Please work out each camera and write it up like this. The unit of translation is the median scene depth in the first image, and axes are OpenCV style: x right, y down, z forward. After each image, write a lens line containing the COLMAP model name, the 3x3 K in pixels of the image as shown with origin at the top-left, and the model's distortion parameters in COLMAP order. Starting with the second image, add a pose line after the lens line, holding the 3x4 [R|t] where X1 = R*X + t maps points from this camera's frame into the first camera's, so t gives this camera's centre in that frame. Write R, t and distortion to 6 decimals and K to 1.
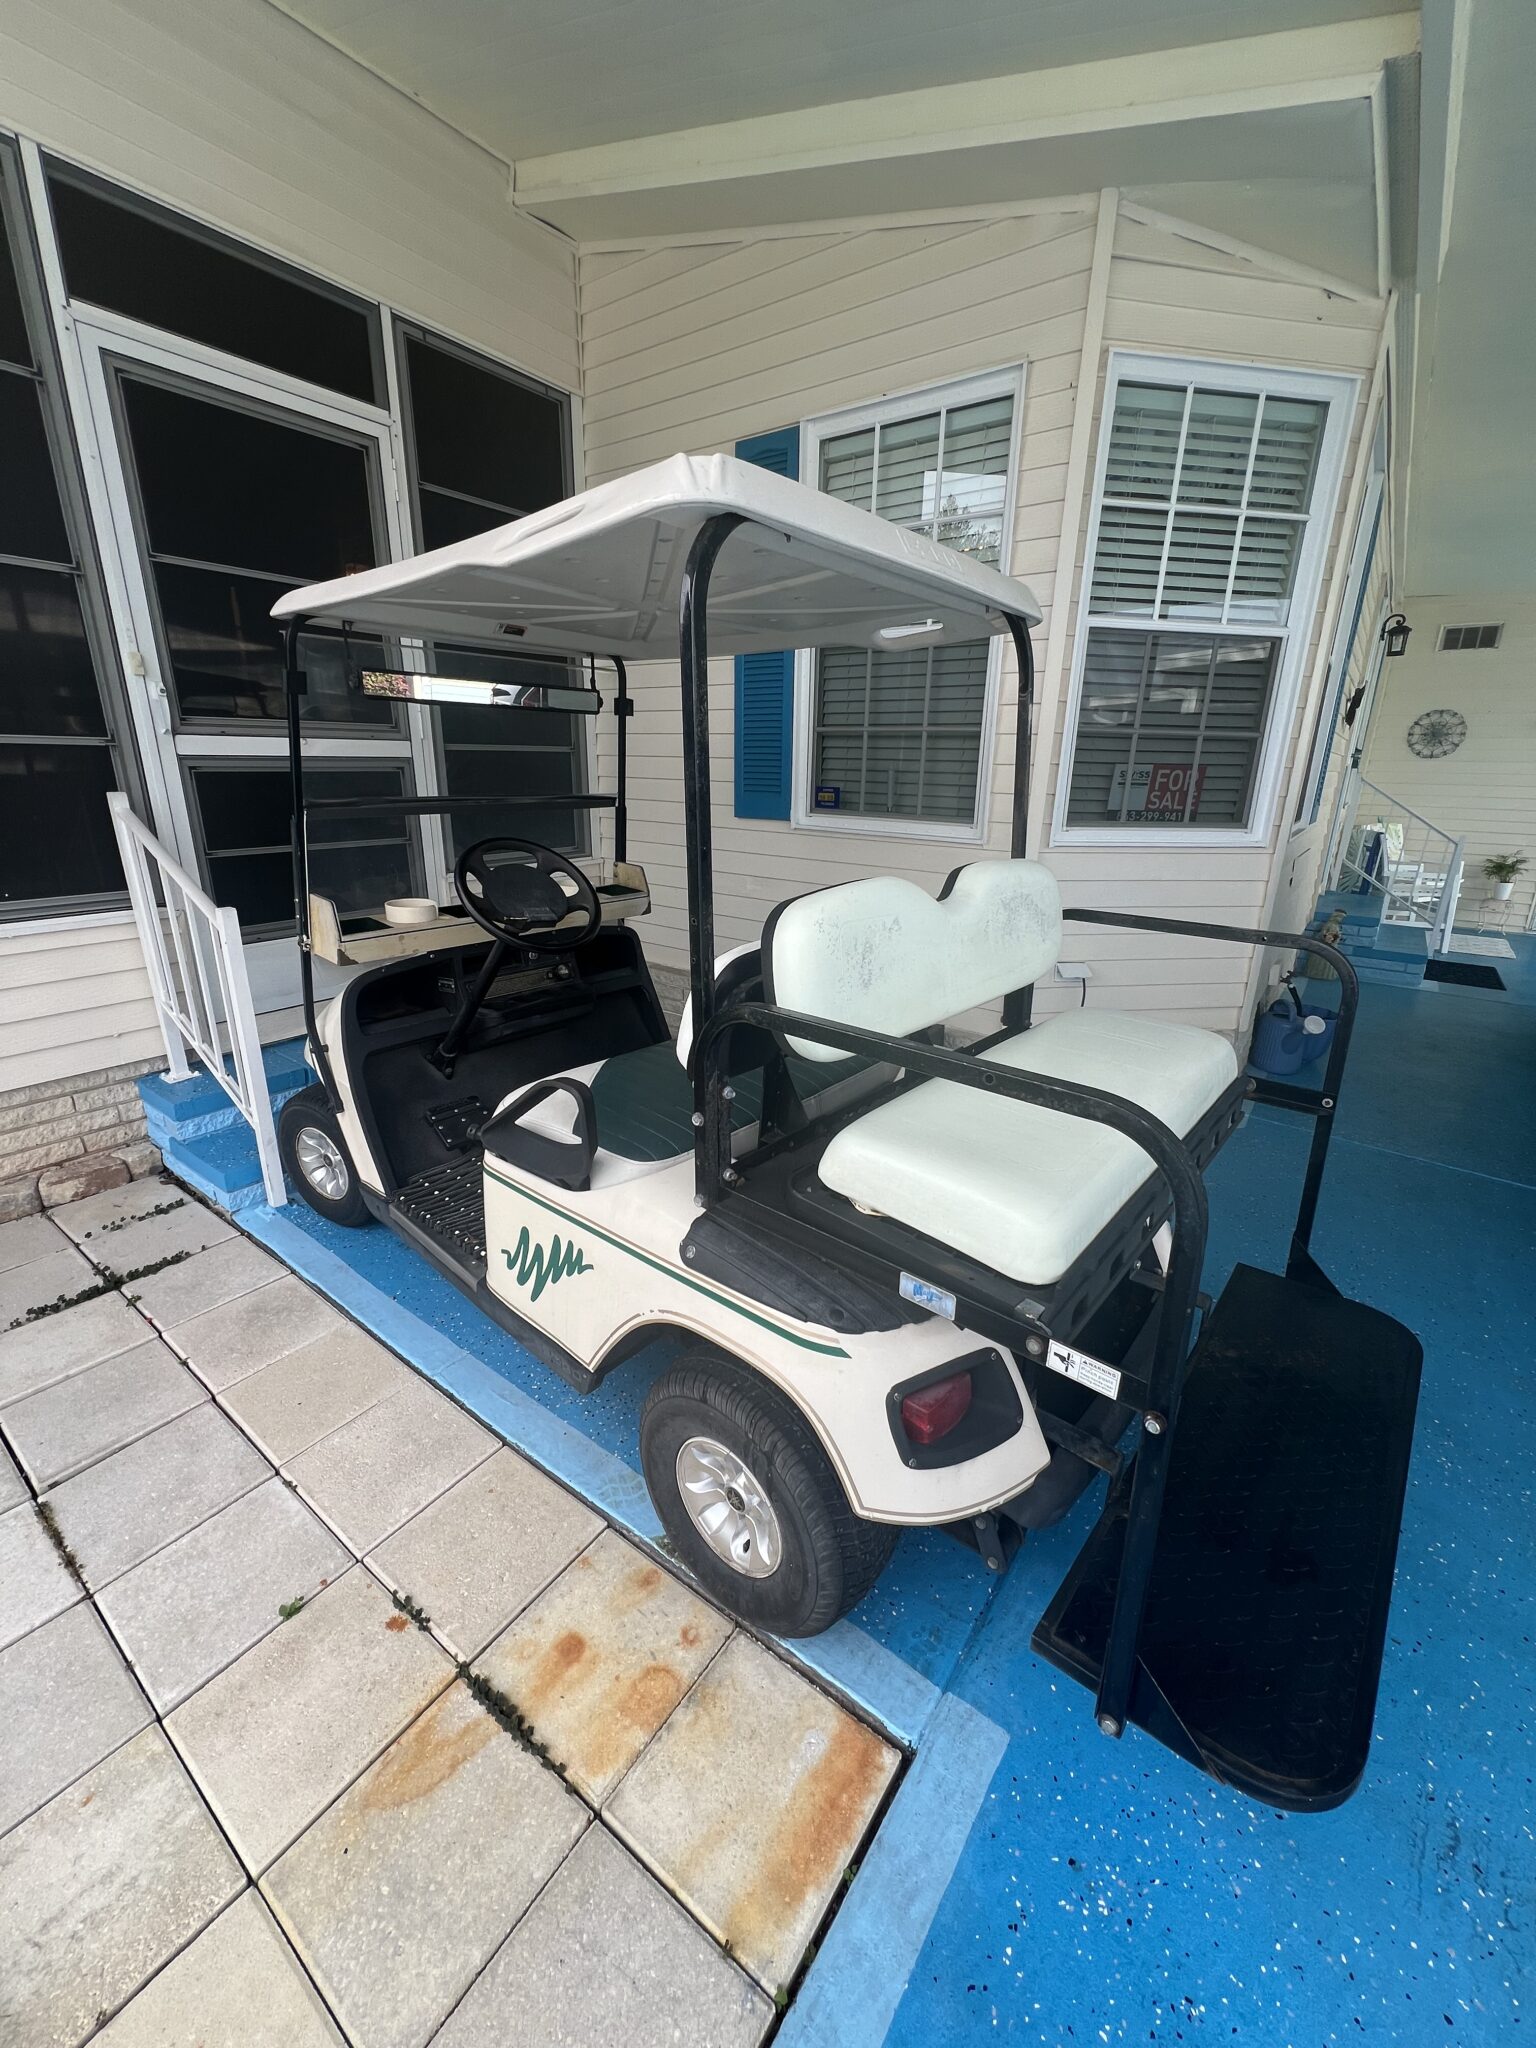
lens RADIAL K [[819.9, 0, 762.1], [0, 819.9, 1018.8], [0, 0, 1]] dist [-0.003687, 0.001179]
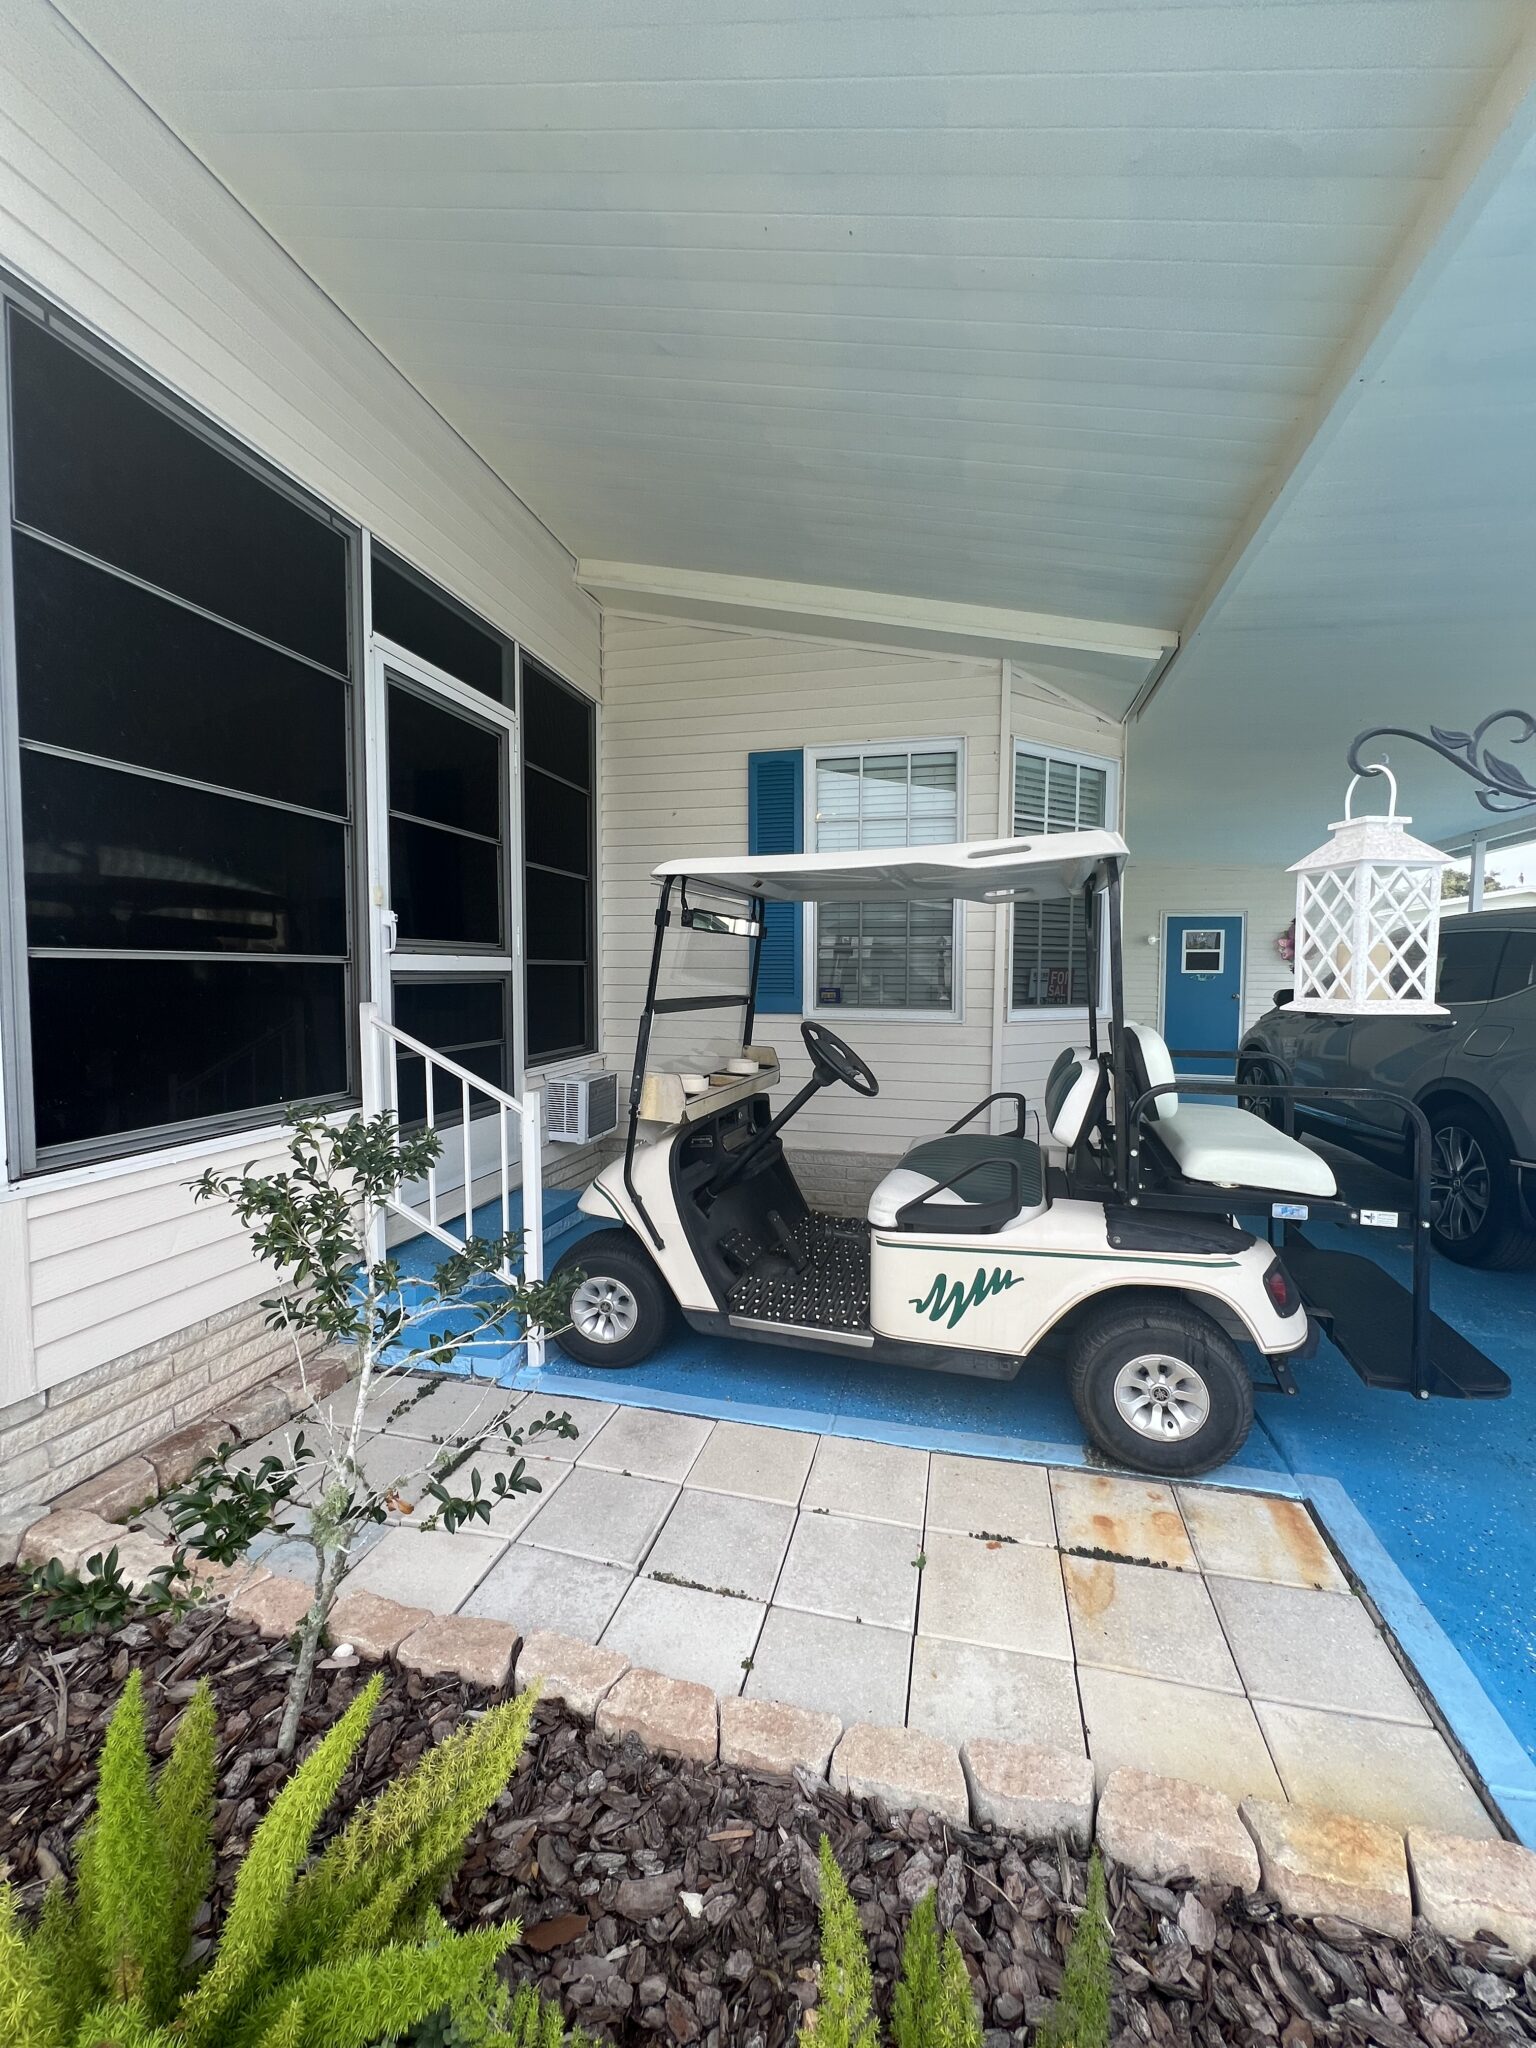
lens RADIAL K [[819.9, 0, 764.6], [0, 819.9, 1018.2], [0, 0, 1]] dist [-0.003687, 0.001179]
pose [[0.924129, -0.035047, 0.380470, -0.760663], [0.127158, 0.967231, -0.219760, 0.064099], [-0.360300, 0.251466, 0.898303, -0.213063]]
